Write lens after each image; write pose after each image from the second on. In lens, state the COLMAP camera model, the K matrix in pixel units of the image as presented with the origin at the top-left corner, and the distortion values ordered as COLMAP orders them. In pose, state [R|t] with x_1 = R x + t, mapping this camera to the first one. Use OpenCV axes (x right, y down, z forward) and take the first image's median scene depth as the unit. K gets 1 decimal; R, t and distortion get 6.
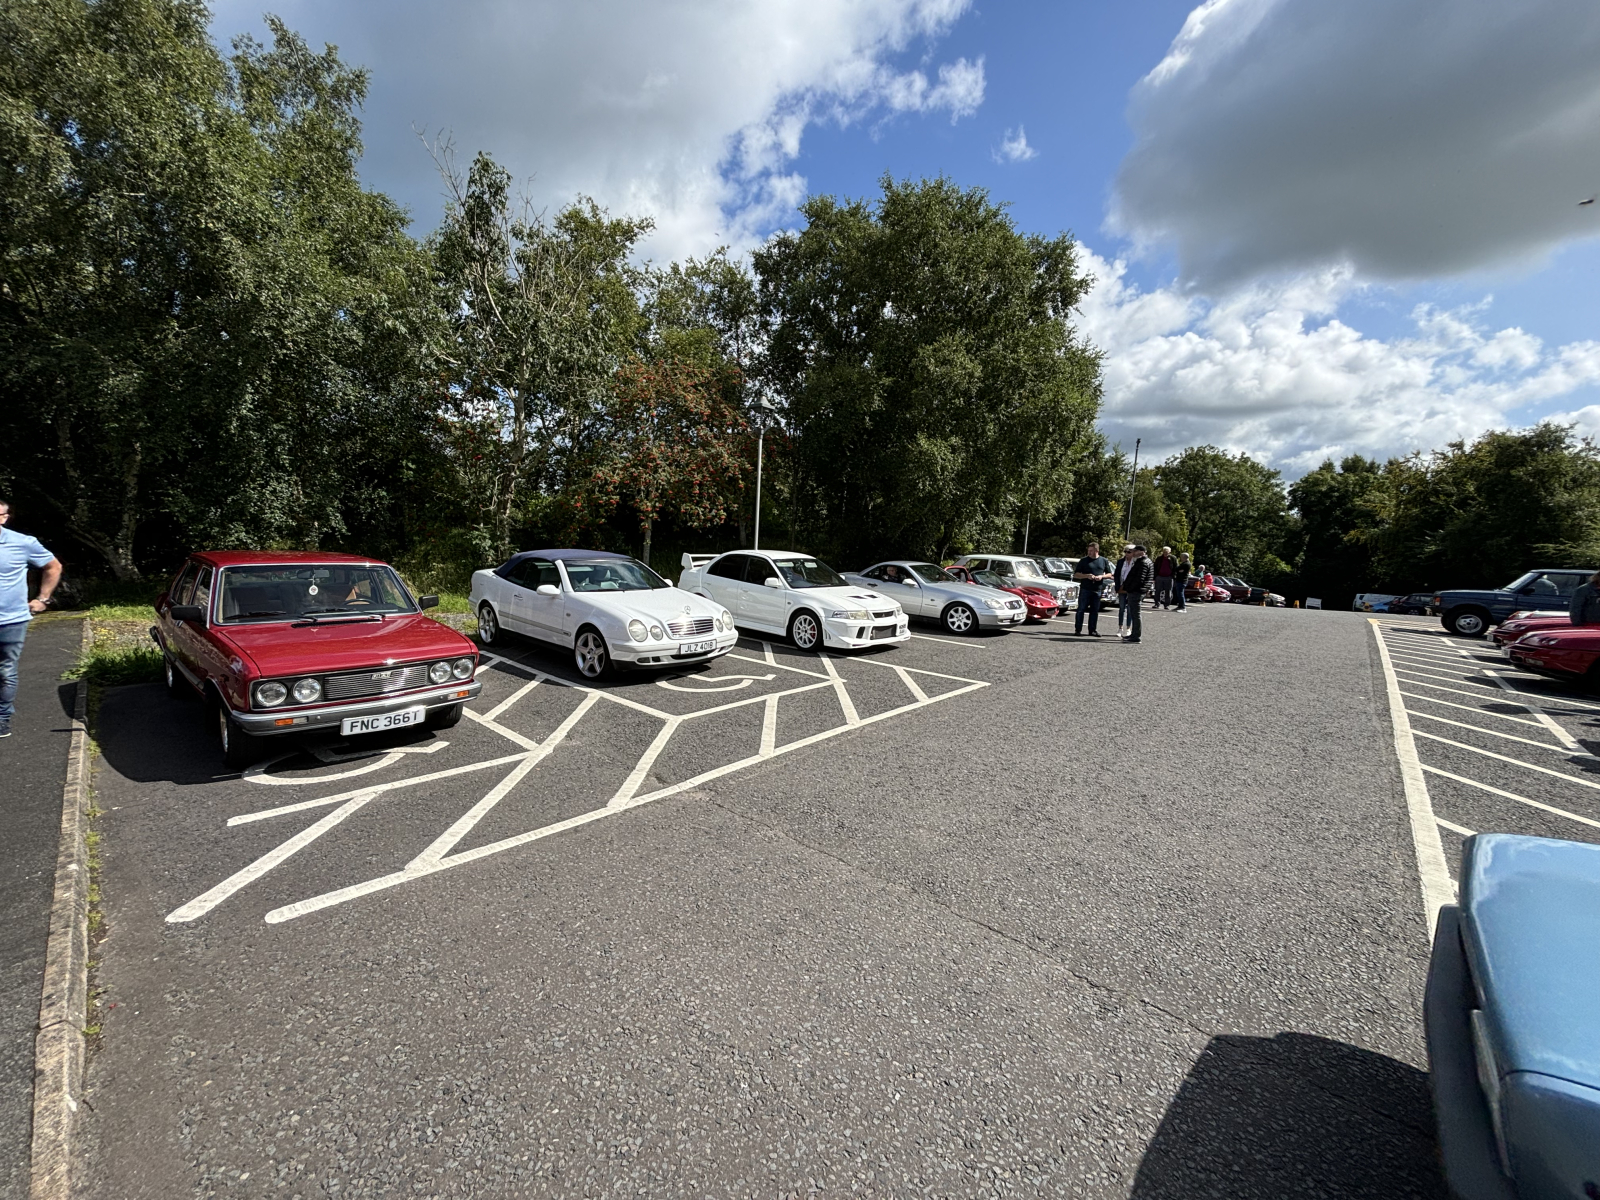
lens RADIAL K [[644.6, 0, 800.0], [0, 644.6, 600.0], [0, 0, 1]] dist [0.001733, -0.000222]
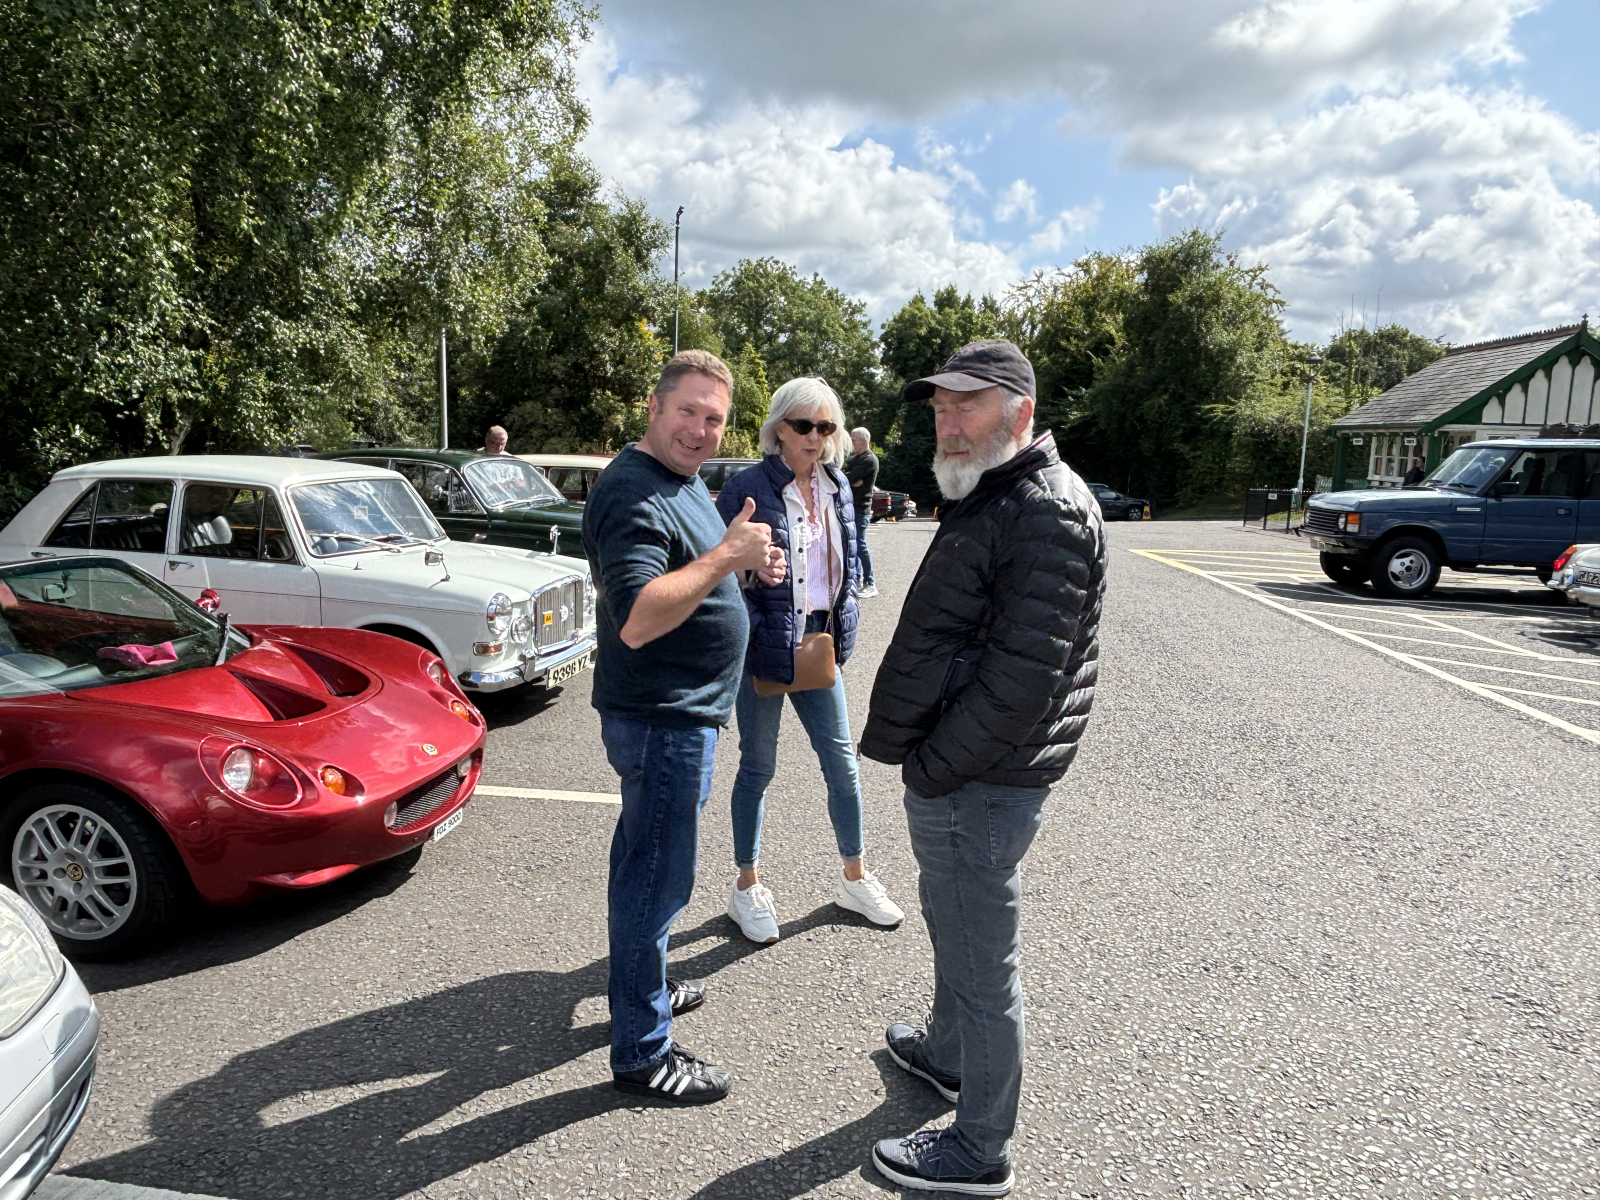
lens RADIAL K [[1057.5, 0, 800.0], [0, 1057.5, 600.0], [0, 0, 1]] dist [0.038424, -0.000442]
pose [[0.825984, -0.116302, 0.551565, 0.267043], [0.076172, 0.992538, 0.095214, -0.041334], [-0.558523, -0.036632, 0.828680, 0.598630]]
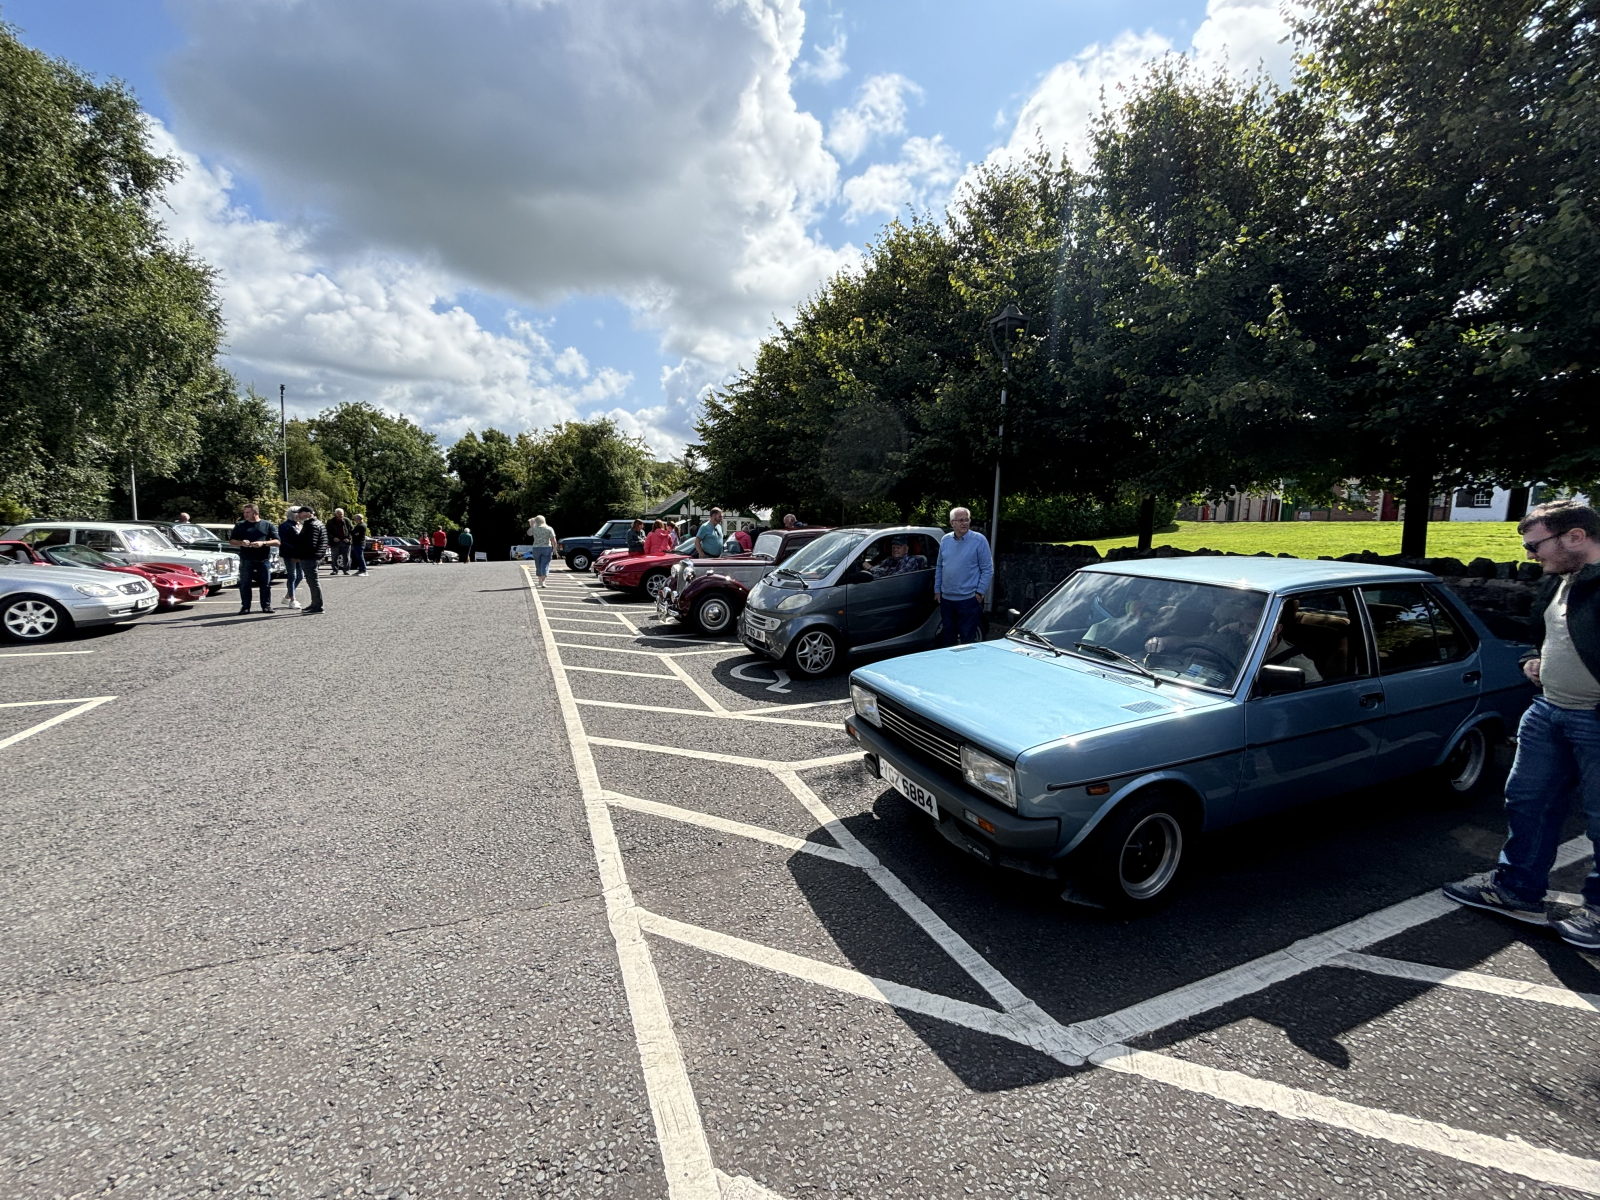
lens RADIAL K [[656.8, 0, 800.0], [0, 656.8, 600.0], [0, 0, 1]] dist [-0.004157, 0.000072]
pose [[0.428849, -0.138084, 0.892761, -0.010889], [0.087453, 0.989953, 0.111108, 0.003322], [-0.899133, 0.030426, 0.436616, -0.016705]]
